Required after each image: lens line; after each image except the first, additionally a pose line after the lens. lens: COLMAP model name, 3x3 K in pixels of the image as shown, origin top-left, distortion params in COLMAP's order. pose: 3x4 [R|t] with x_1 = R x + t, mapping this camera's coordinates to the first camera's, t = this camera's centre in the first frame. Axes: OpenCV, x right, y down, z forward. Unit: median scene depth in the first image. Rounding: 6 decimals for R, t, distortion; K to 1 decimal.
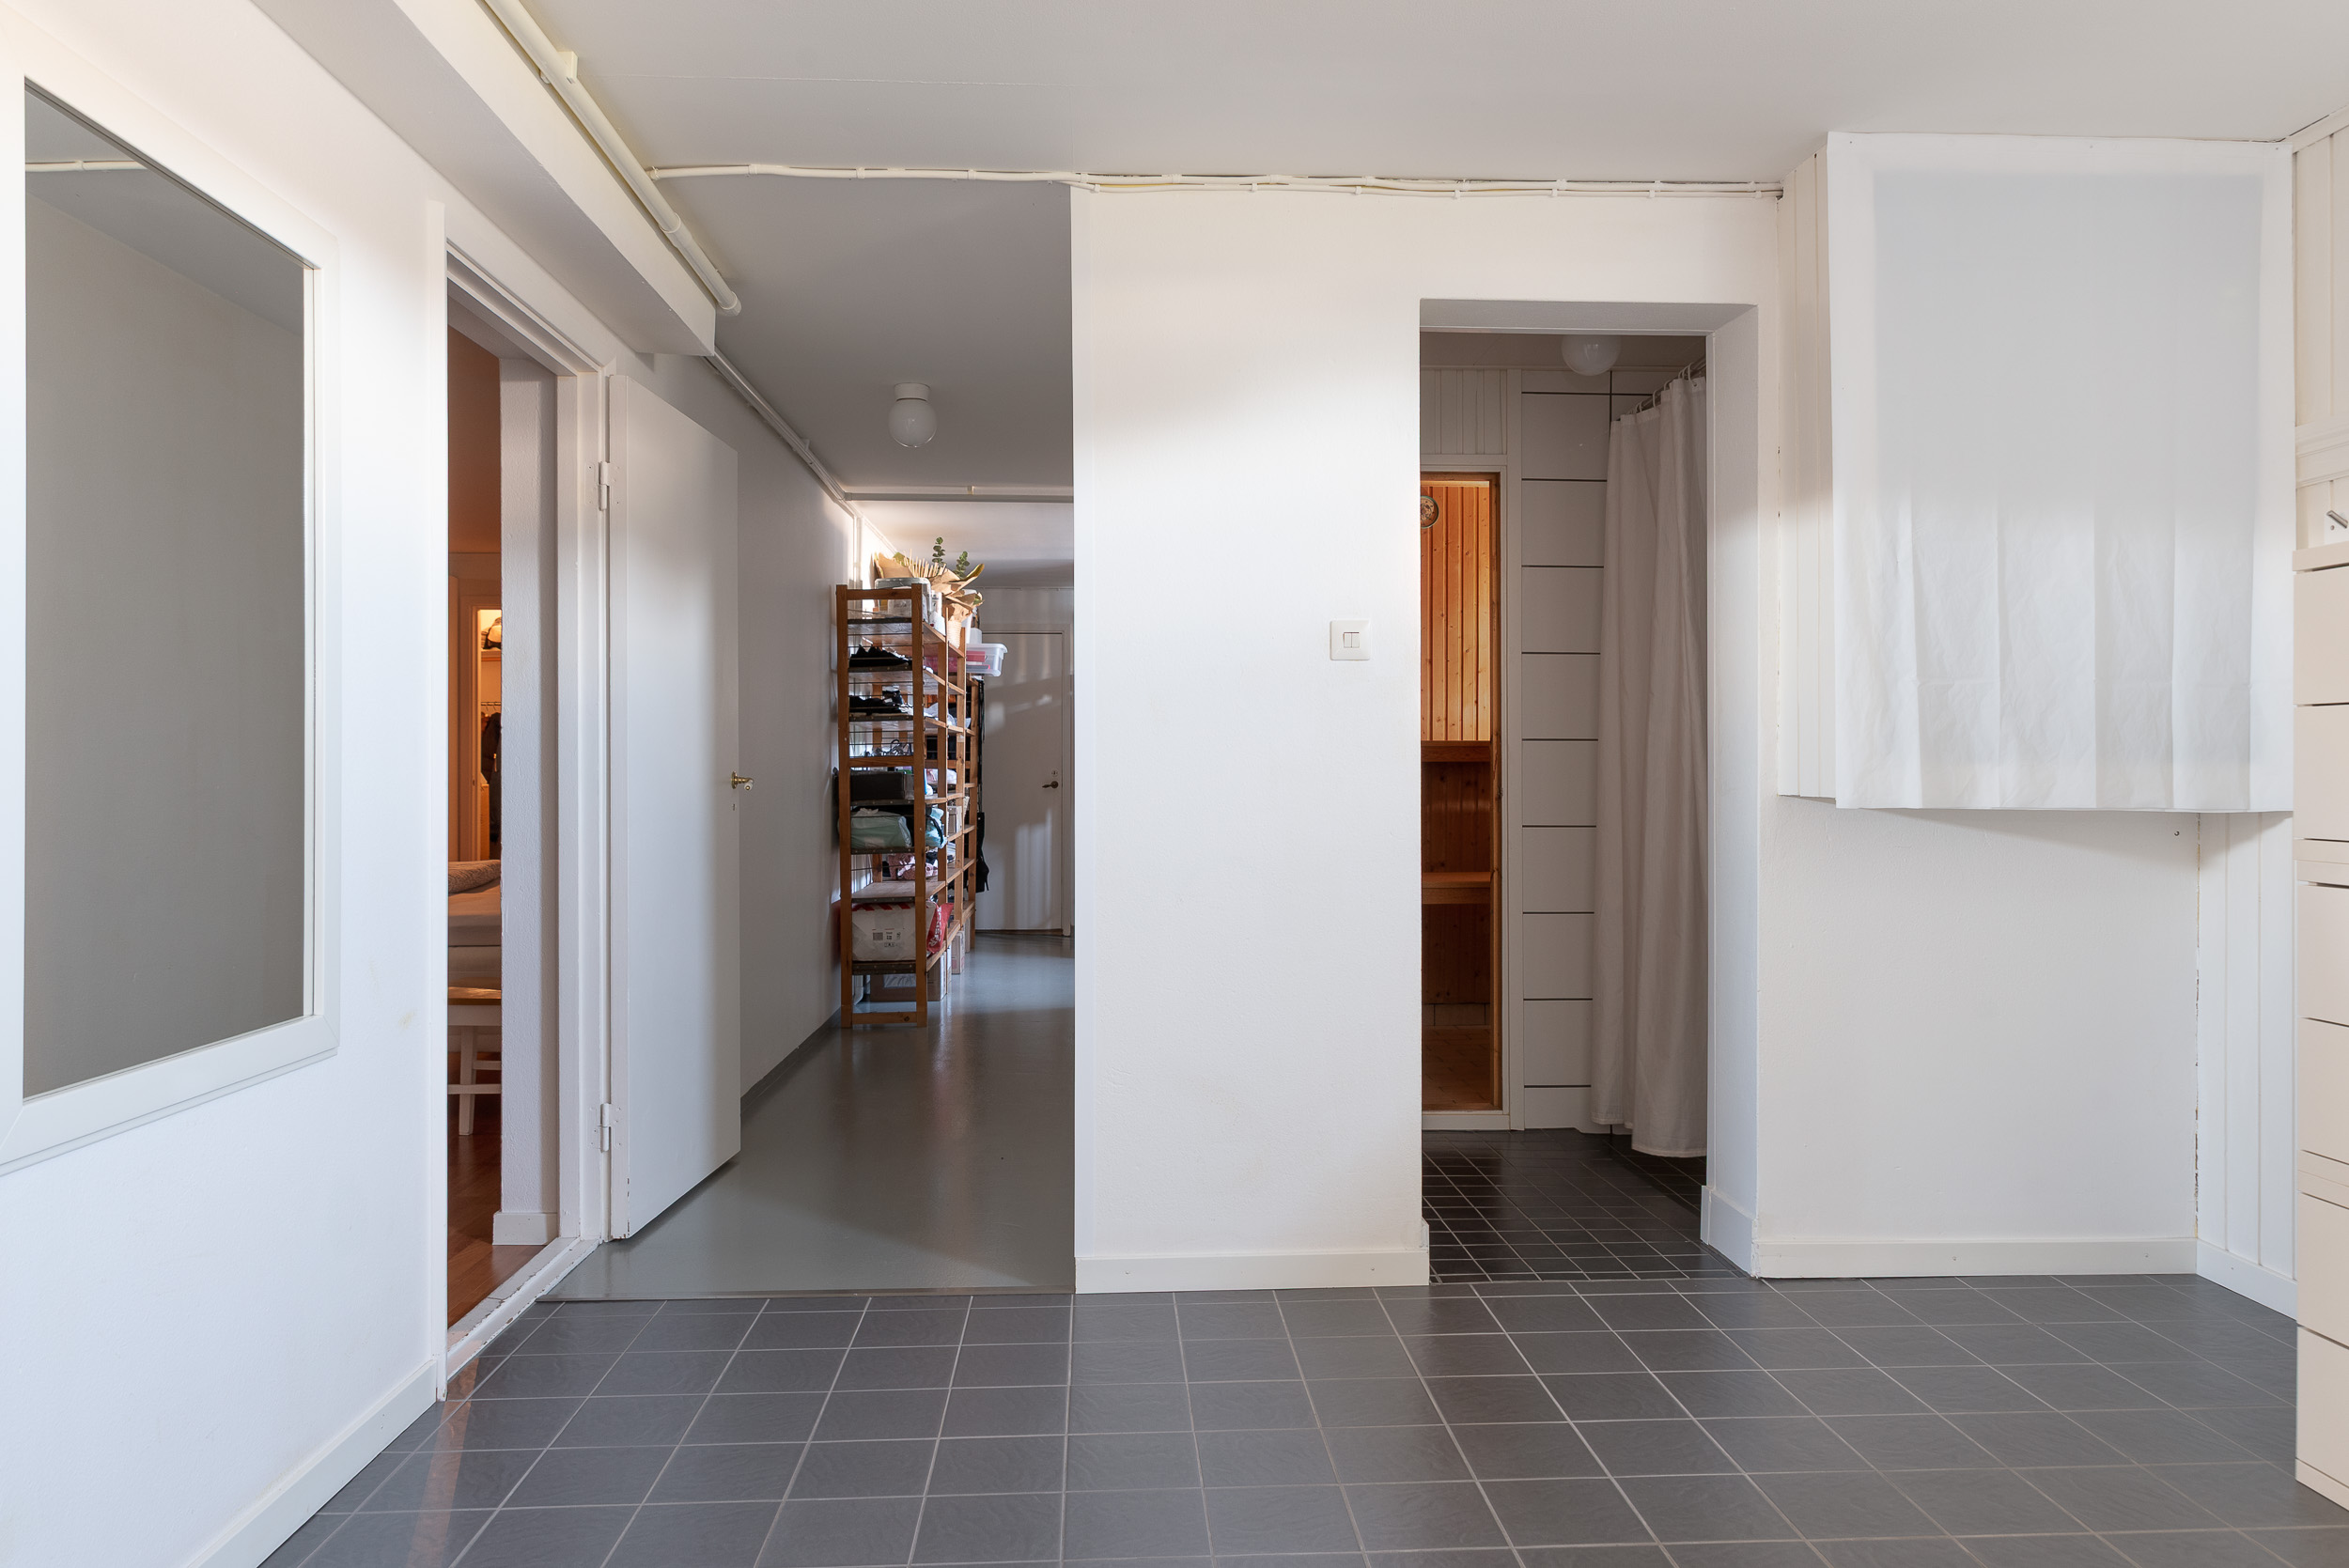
lens RADIAL K [[1609.5, 0, 1174.5], [0, 1609.5, 784.0], [0, 0, 1]] dist [-0.004189, -0.000844]
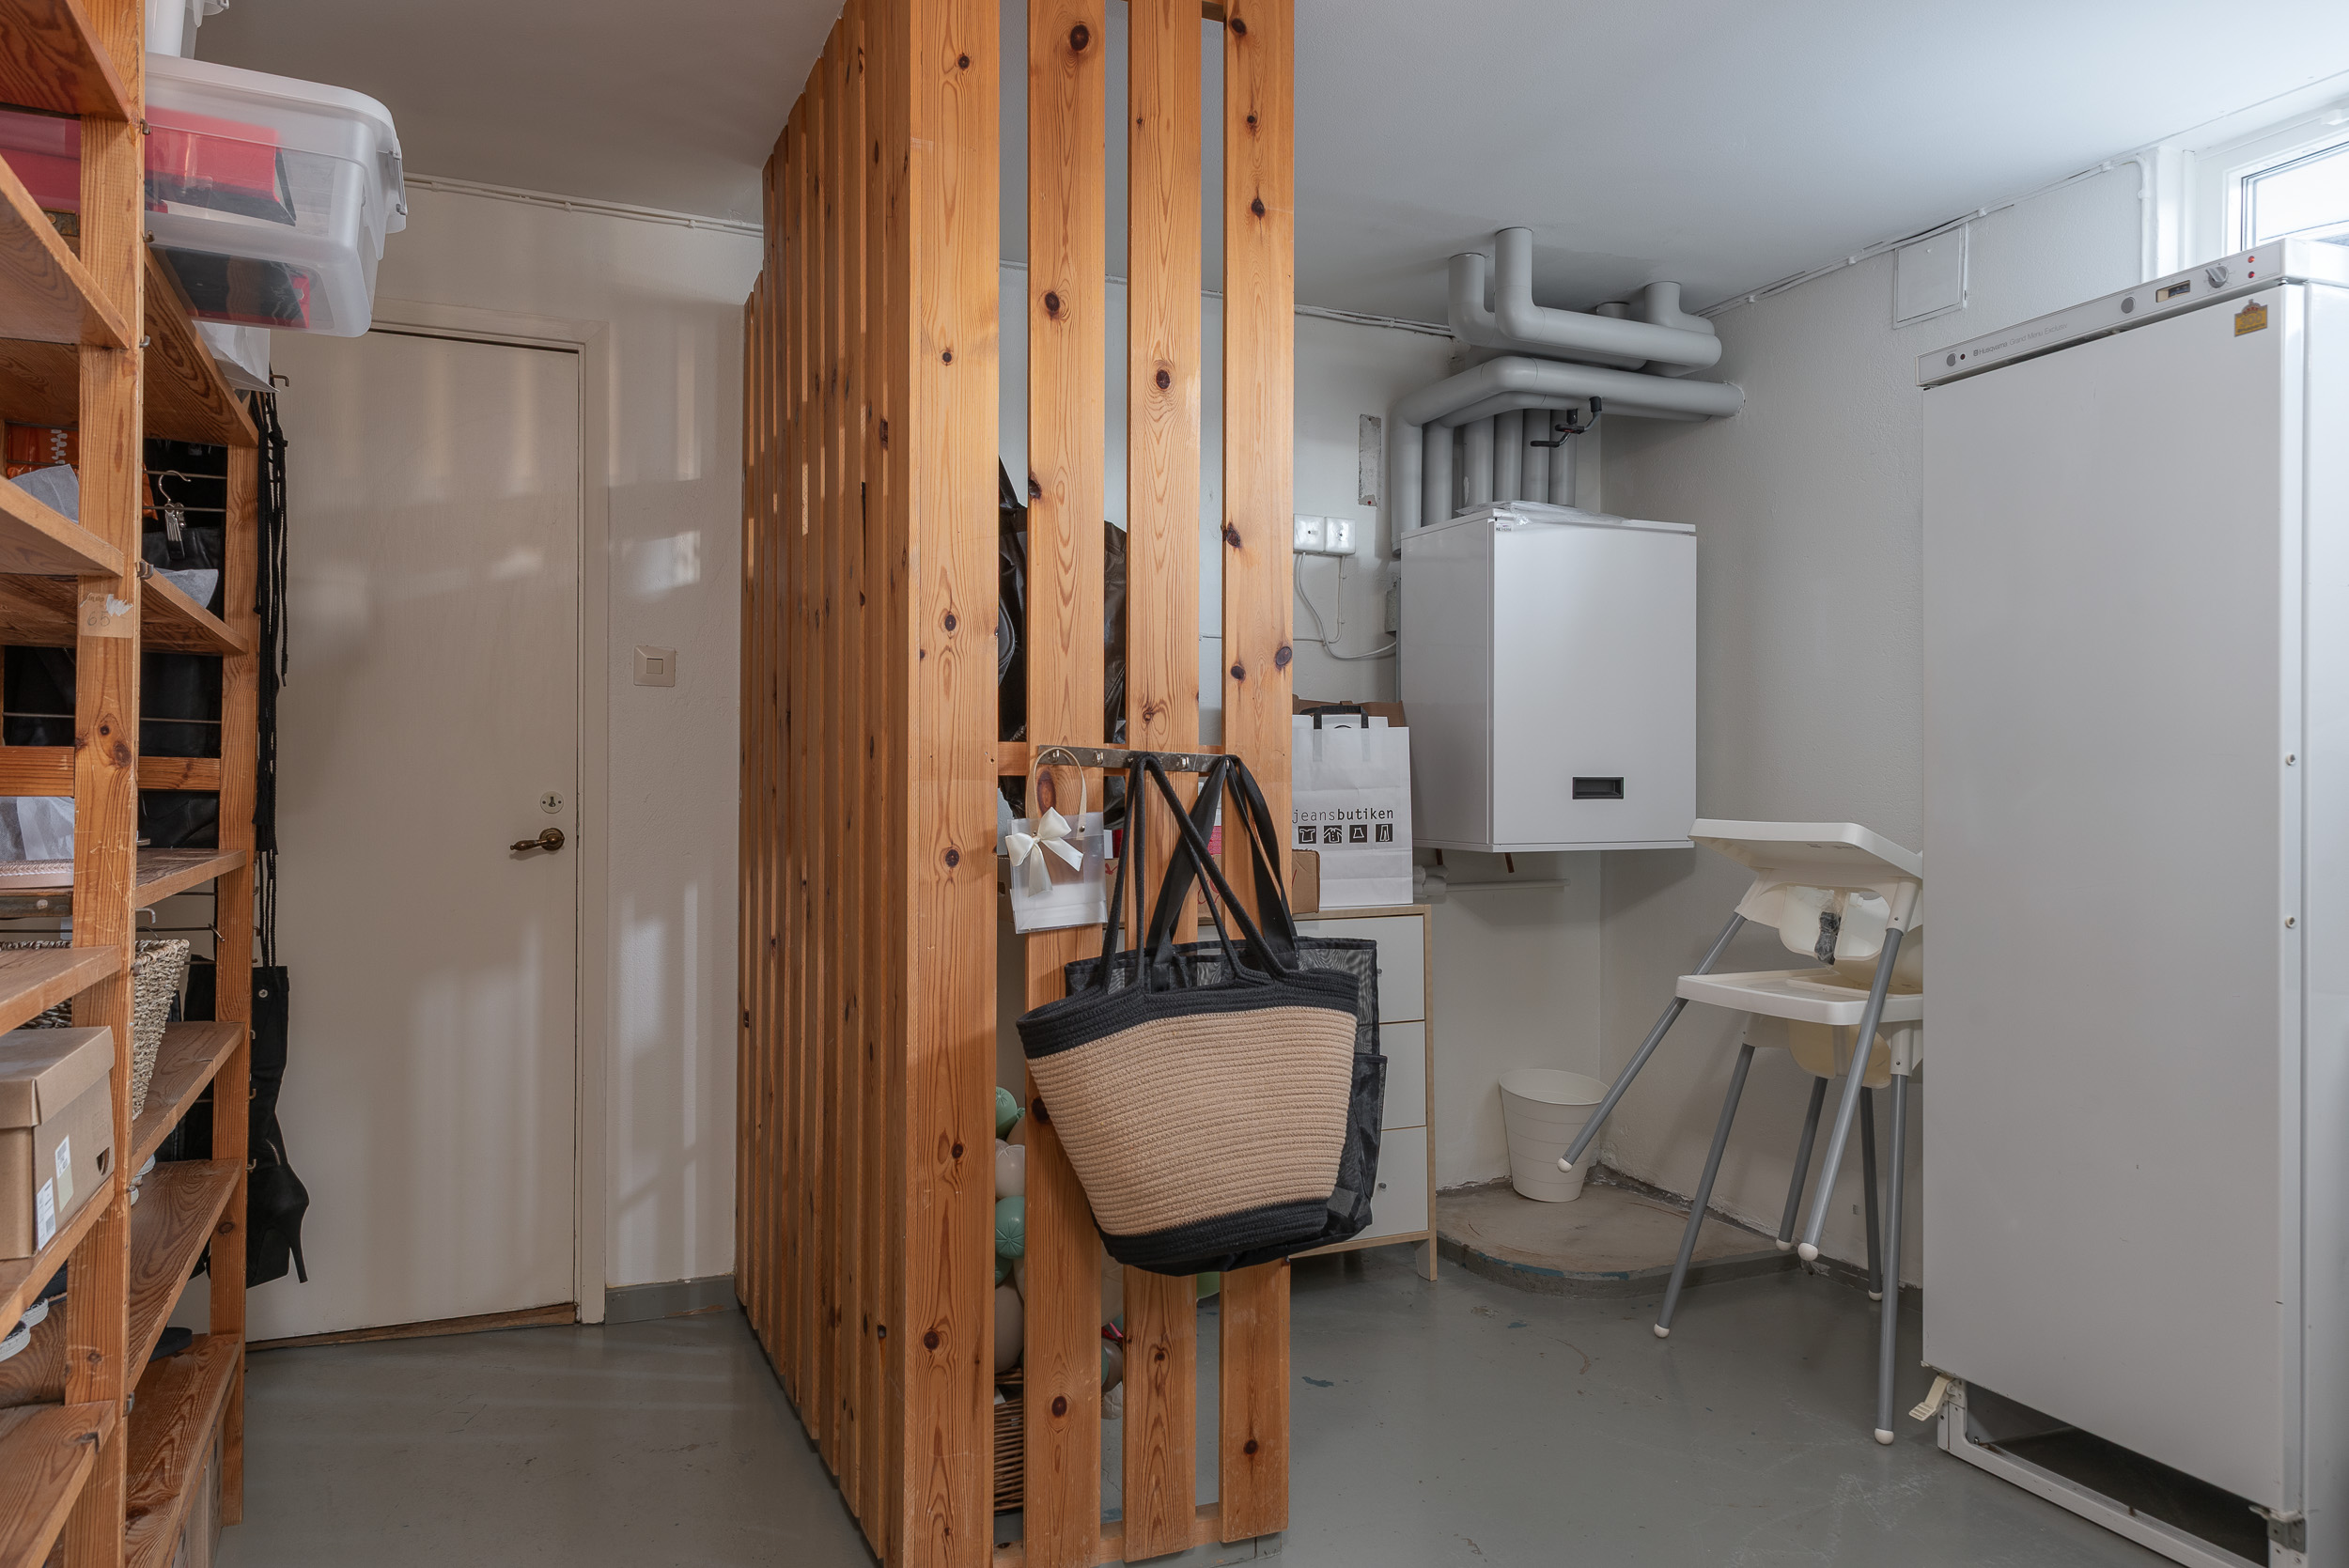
lens RADIAL K [[1609.5, 0, 1174.5], [0, 1609.5, 784.0], [0, 0, 1]] dist [-0.004189, -0.000844]
pose [[0.932200, -0.000029, 0.361943, -0.075157], [0.003862, 0.999944, -0.009866, -0.006868], [-0.361923, 0.010595, 0.932148, 0.672912]]
